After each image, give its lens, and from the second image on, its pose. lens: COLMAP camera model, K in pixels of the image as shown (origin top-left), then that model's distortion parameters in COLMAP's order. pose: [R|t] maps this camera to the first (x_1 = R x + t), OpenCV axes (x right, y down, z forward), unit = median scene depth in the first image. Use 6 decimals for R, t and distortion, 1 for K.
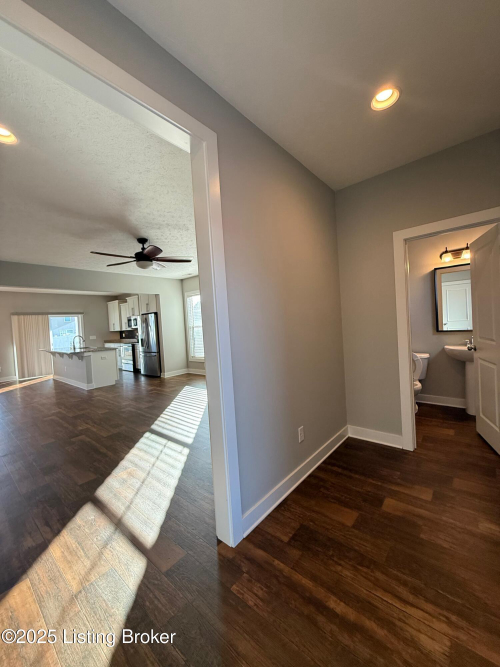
lens RADIAL K [[265.7, 0, 250.9], [0, 265.7, 331.7], [0, 0, 1]] dist [-0.003145, 0.000154]
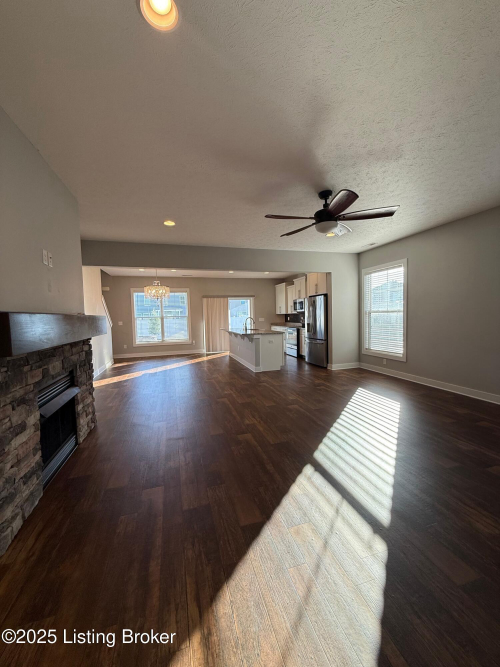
lens RADIAL K [[265.7, 0, 249.0], [0, 265.7, 332.9], [0, 0, 1]] dist [-0.003145, 0.000154]
pose [[0.834848, 0.069246, -0.546108, -0.087095], [-0.035179, 0.996740, 0.072608, -0.000465], [0.549356, -0.041405, 0.834562, 0.137856]]
